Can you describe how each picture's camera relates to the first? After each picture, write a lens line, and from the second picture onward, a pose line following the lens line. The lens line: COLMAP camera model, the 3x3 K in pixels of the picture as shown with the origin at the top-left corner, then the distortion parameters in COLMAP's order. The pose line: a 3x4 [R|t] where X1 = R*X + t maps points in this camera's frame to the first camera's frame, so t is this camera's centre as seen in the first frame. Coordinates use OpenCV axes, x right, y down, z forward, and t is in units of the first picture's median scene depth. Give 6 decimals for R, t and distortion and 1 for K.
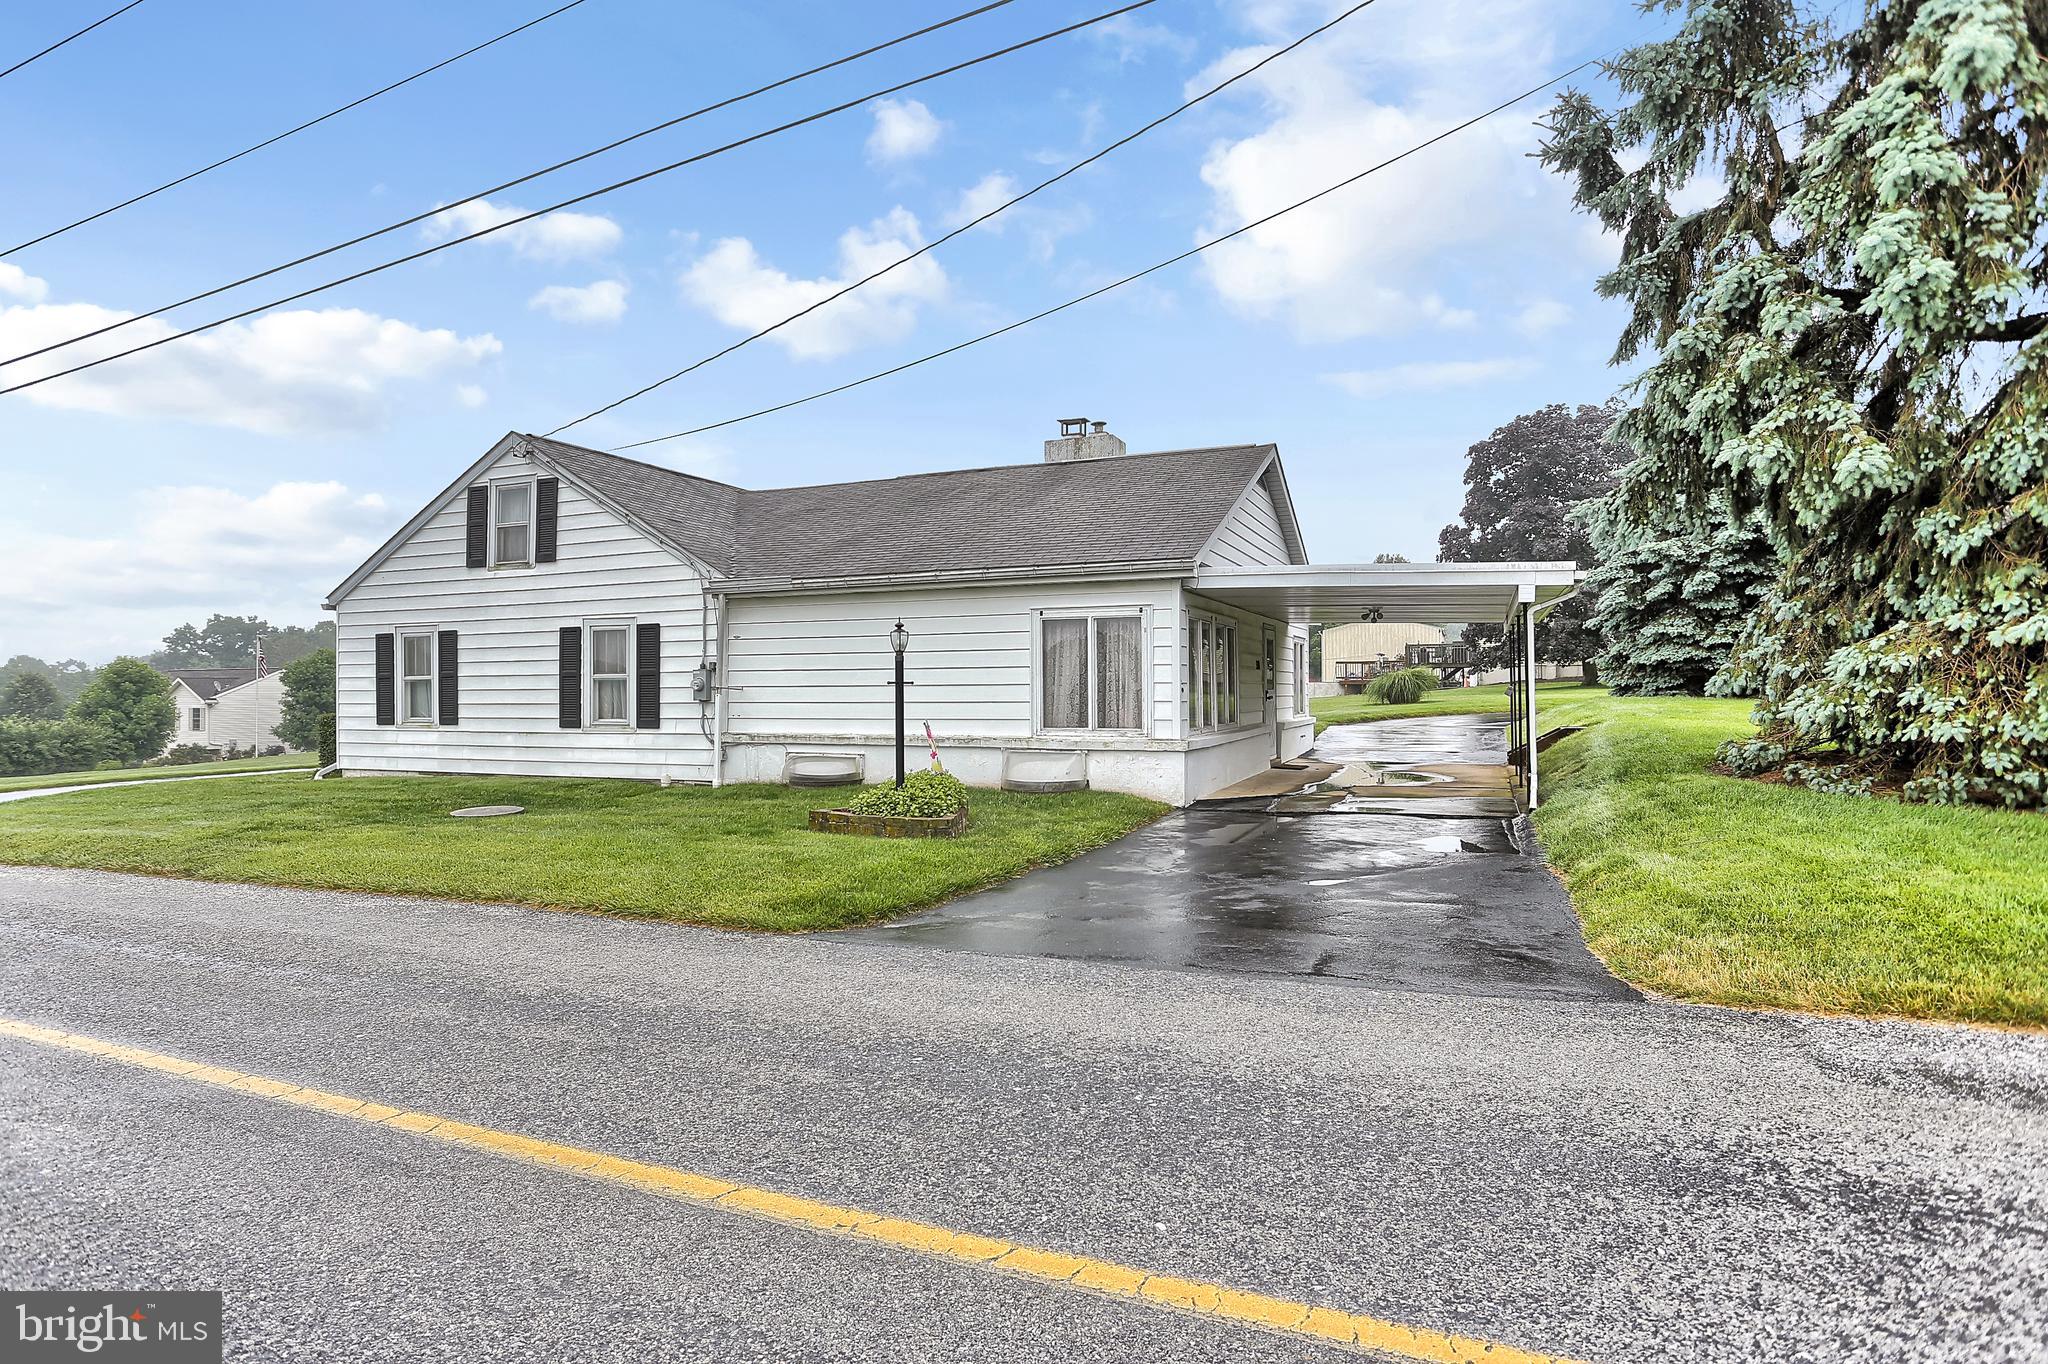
lens RADIAL K [[1107.1, 0, 1024.0], [0, 1107.1, 682.0], [0, 0, 1]] dist [-0.002708, -0.000084]
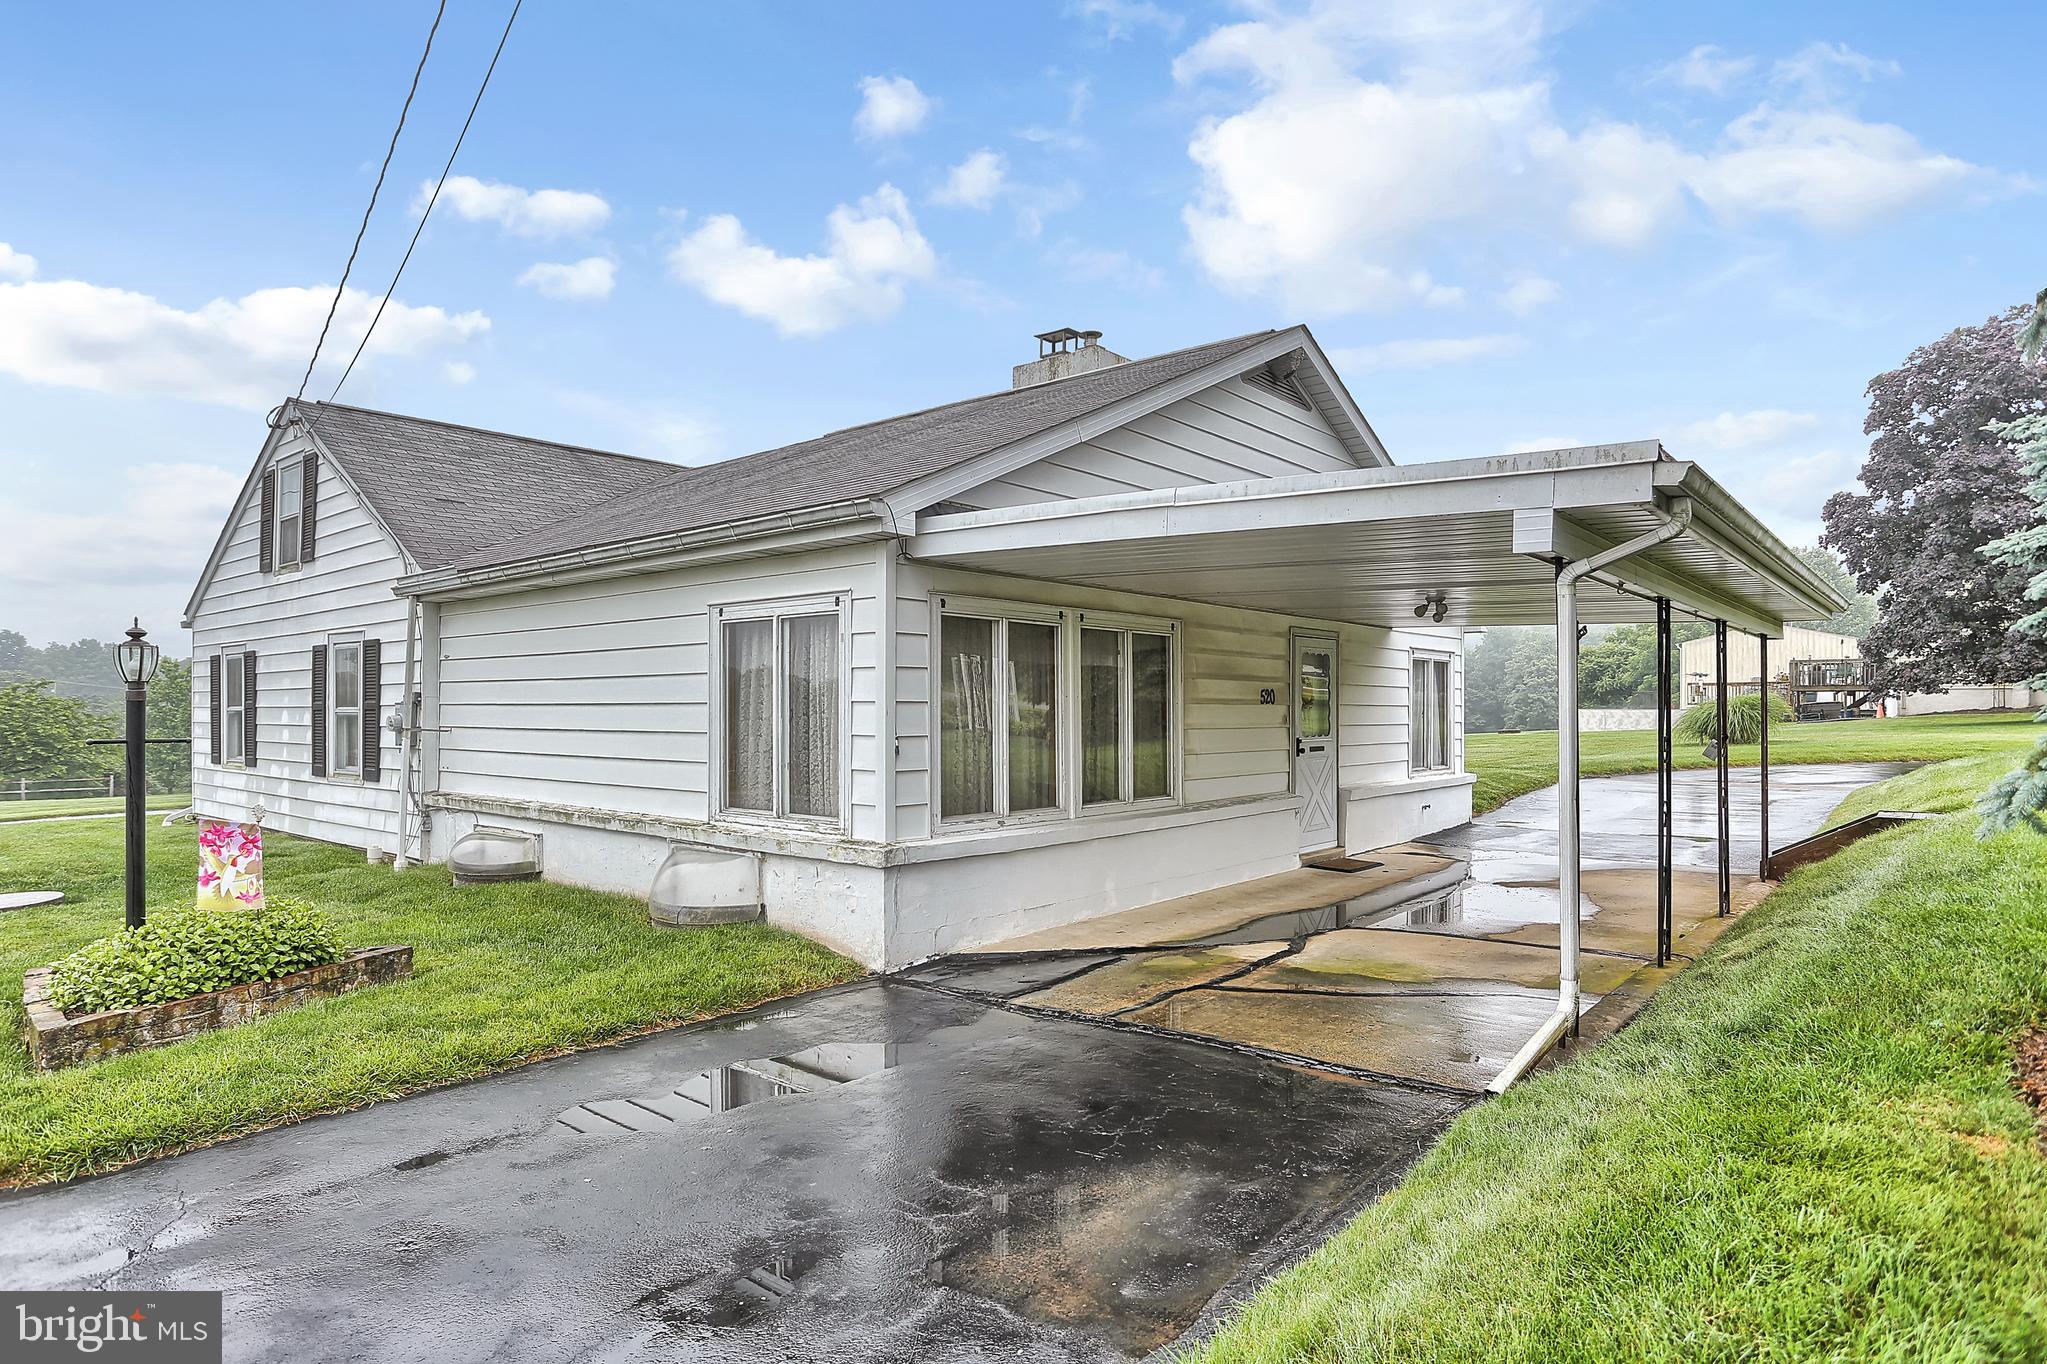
lens RADIAL K [[1123.6, 0, 1022.6], [0, 1123.6, 737.7], [0, 0, 1]] dist [-0.004022, -0.000743]
pose [[0.952494, 0.014562, -0.304208, 0.285850], [-0.004909, 0.999461, 0.032474, -0.012939], [0.304516, -0.029438, 0.952052, 0.397332]]
